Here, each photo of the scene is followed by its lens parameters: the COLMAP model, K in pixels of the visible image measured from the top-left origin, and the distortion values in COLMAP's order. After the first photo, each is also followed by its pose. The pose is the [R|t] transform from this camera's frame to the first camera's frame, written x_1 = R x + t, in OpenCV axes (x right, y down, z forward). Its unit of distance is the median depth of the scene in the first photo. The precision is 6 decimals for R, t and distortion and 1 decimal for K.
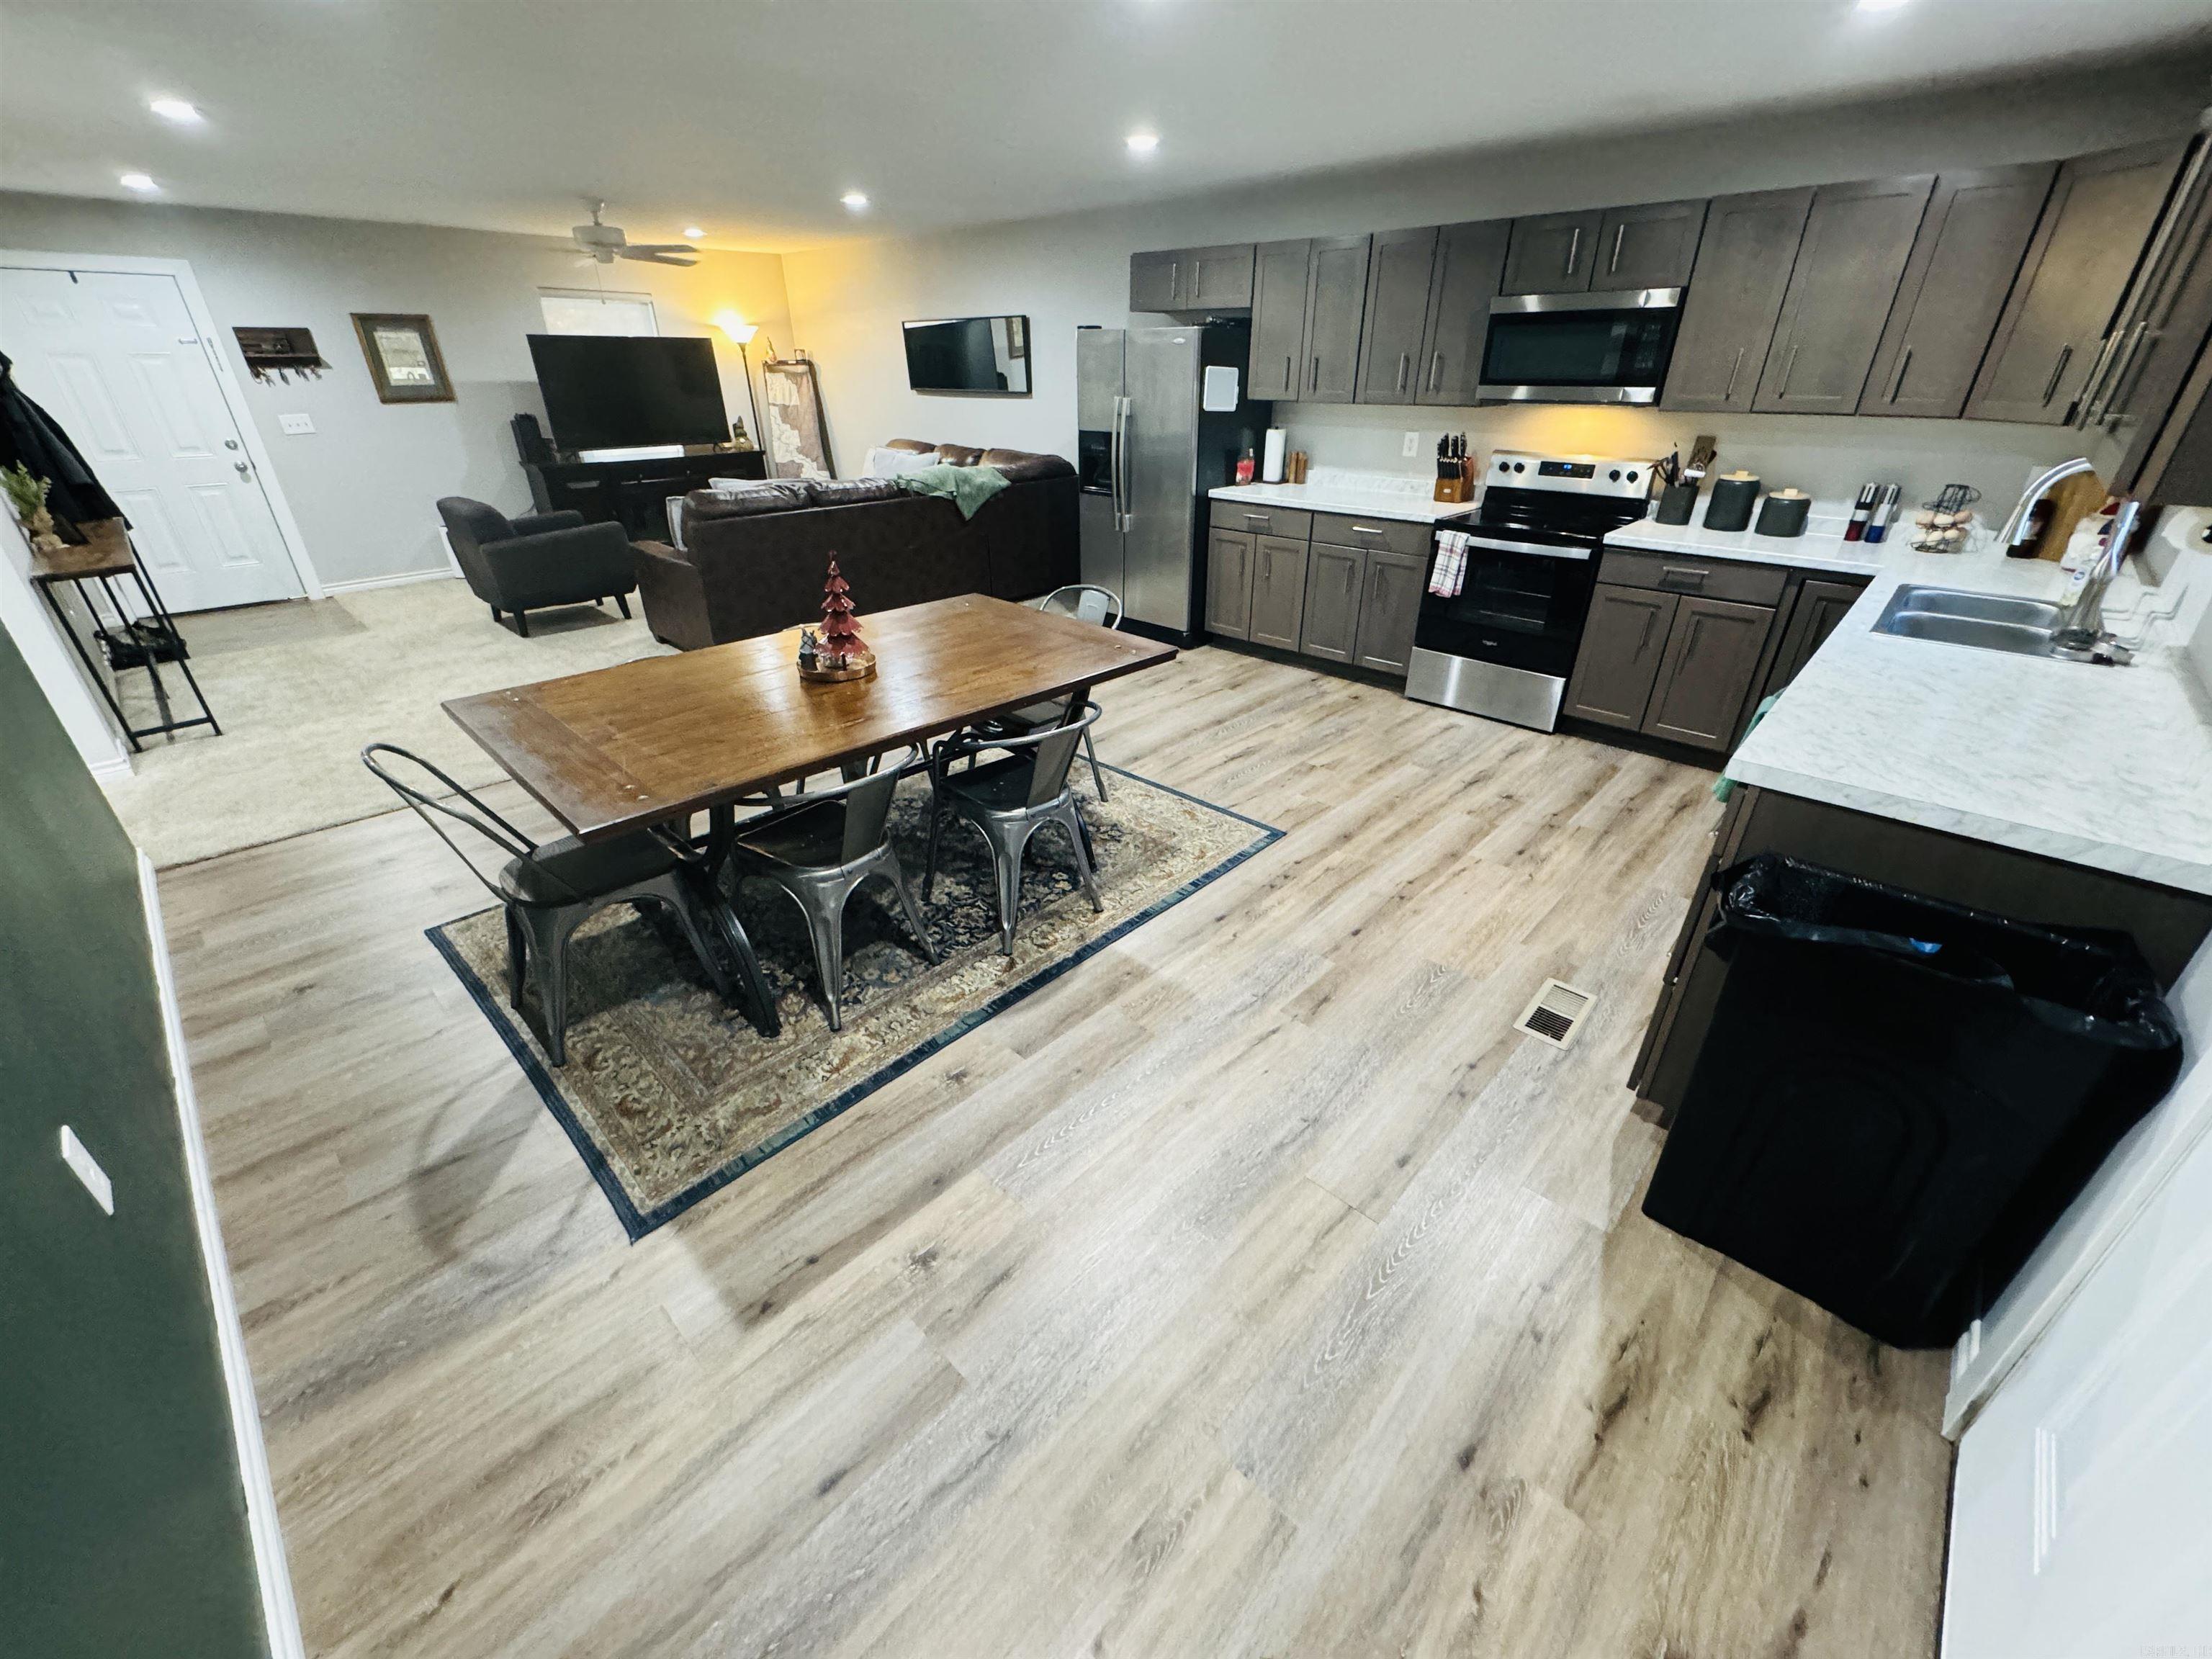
lens RADIAL K [[882.1, 0, 1108.1], [0, 882.1, 829.6], [0, 0, 1]] dist [-0.003277, -0.000047]
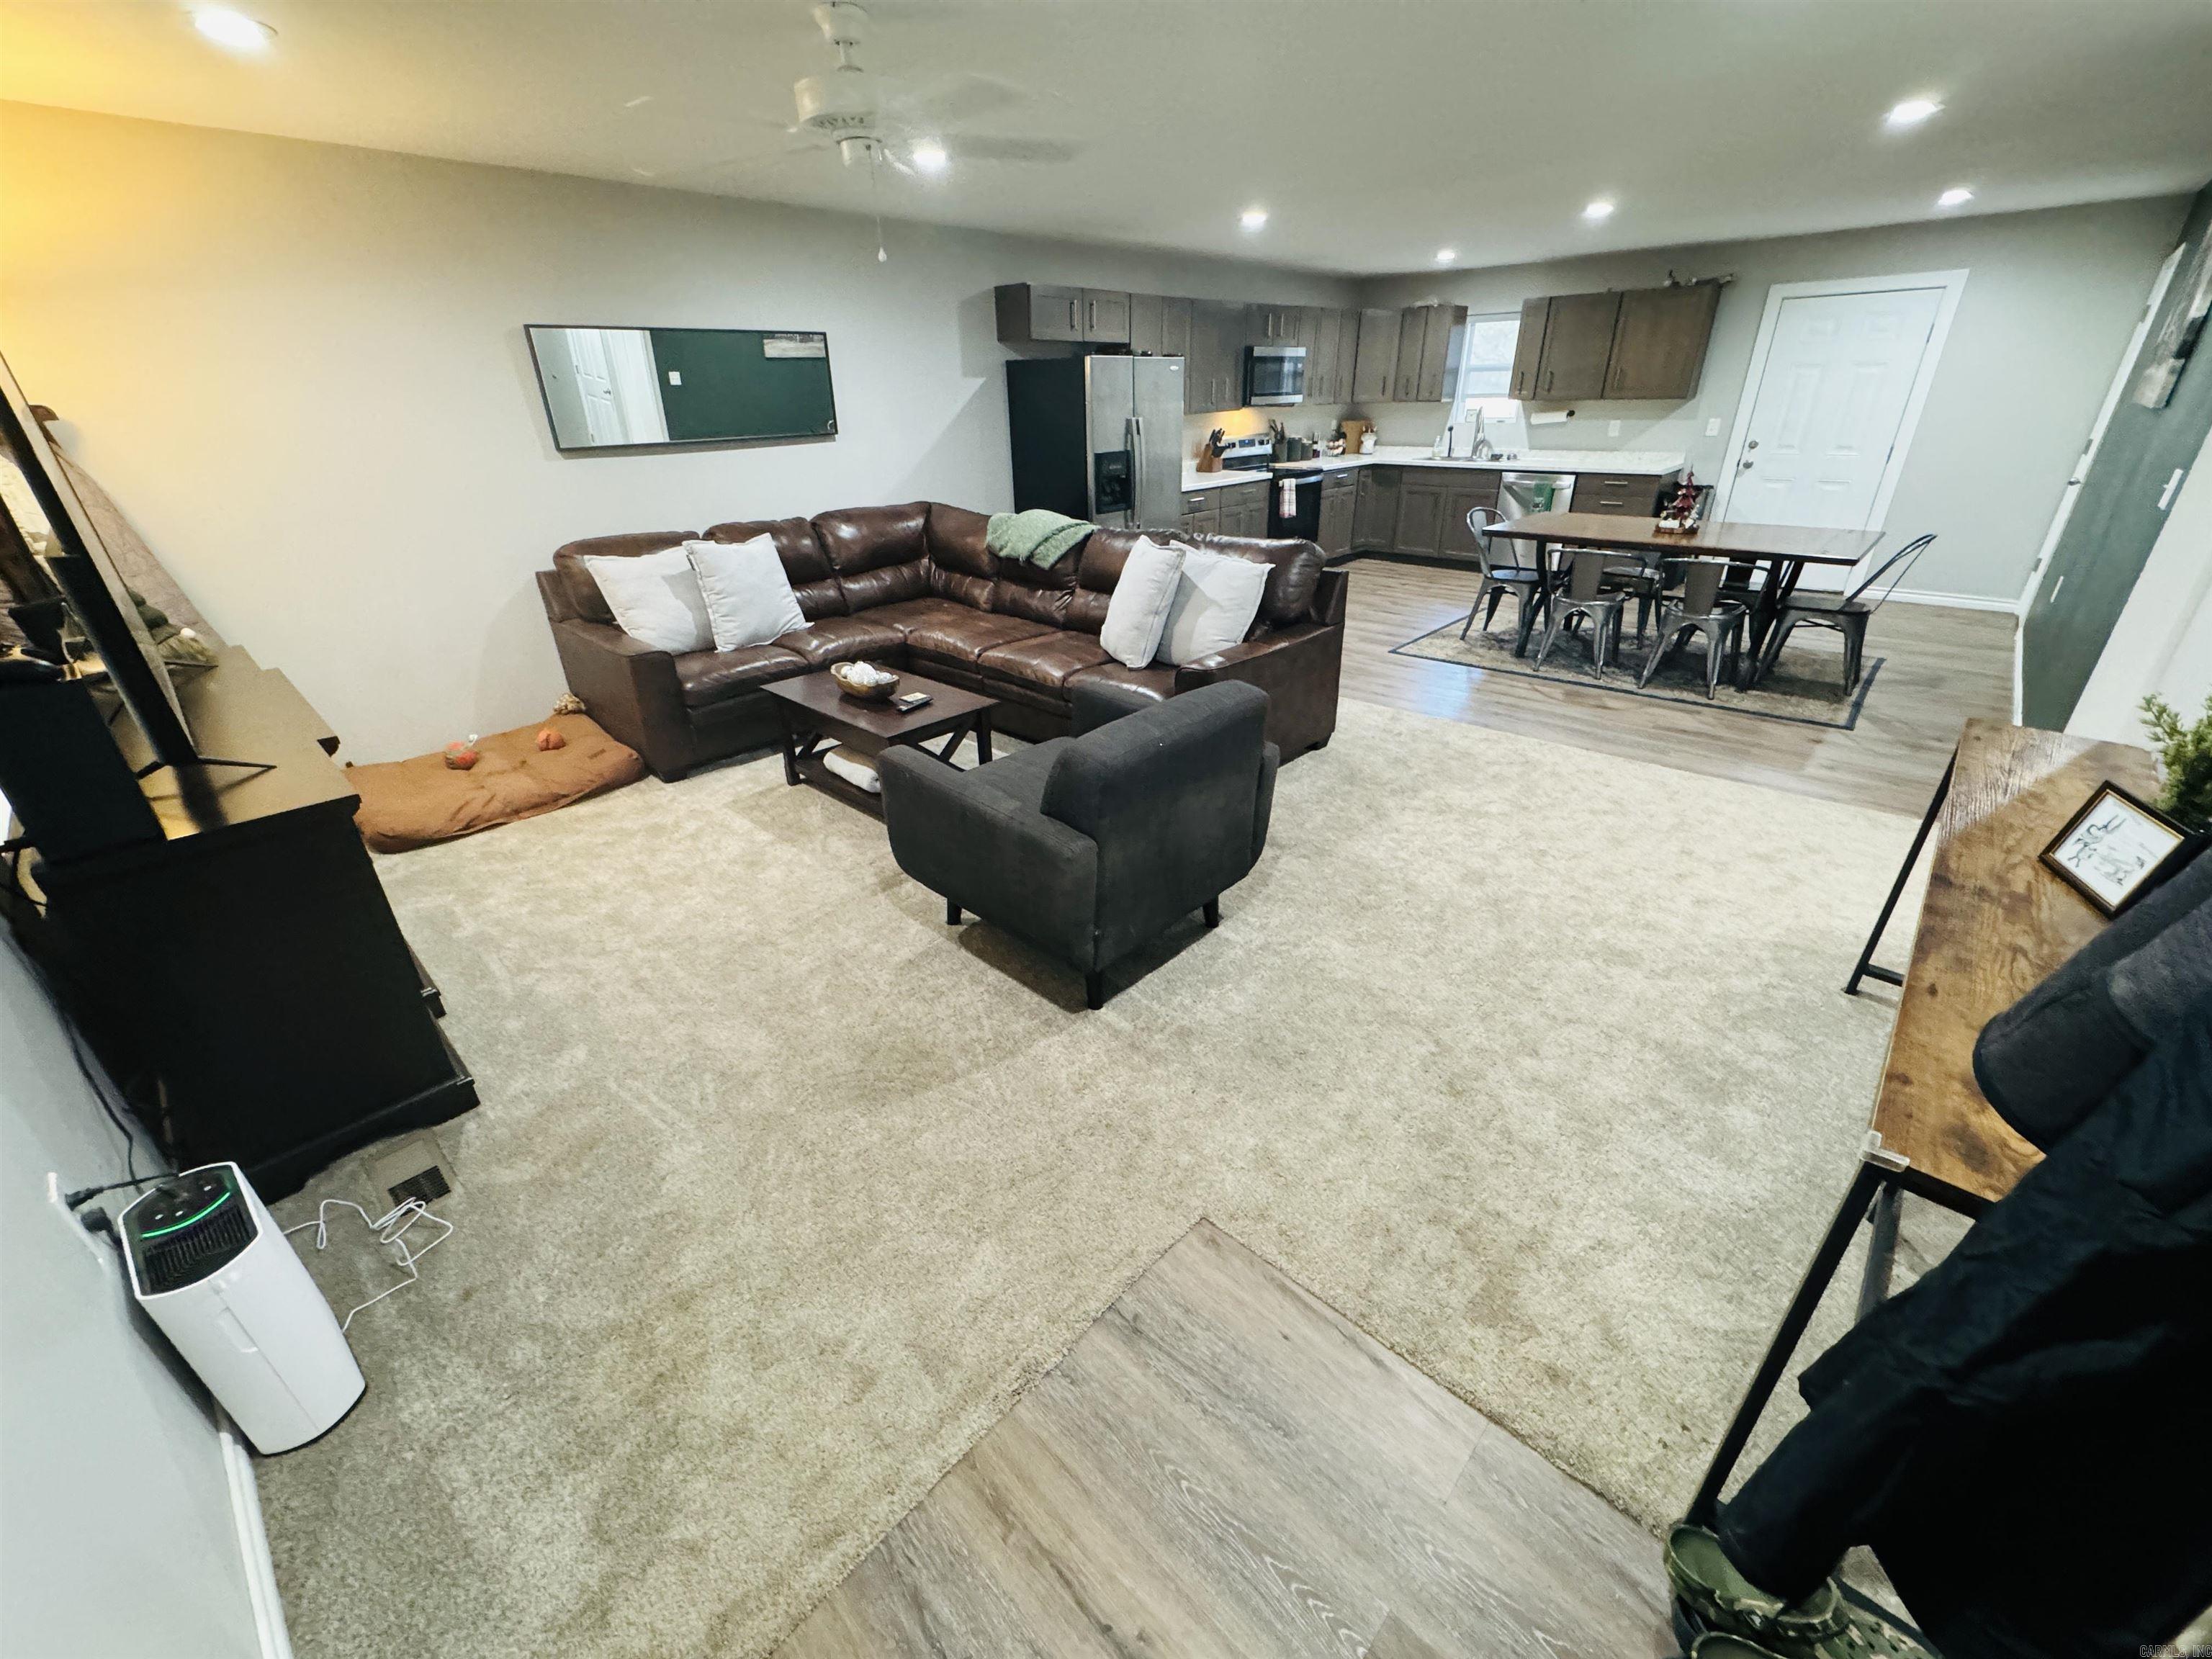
lens RADIAL K [[882.1, 0, 1108.1], [0, 882.1, 829.6], [0, 0, 1]] dist [-0.003277, -0.000047]
pose [[-0.007833, -0.448270, 0.893864, -1.506974], [0.487950, 0.778531, 0.394708, -0.677159], [-0.872837, 0.439252, 0.212635, 1.278200]]
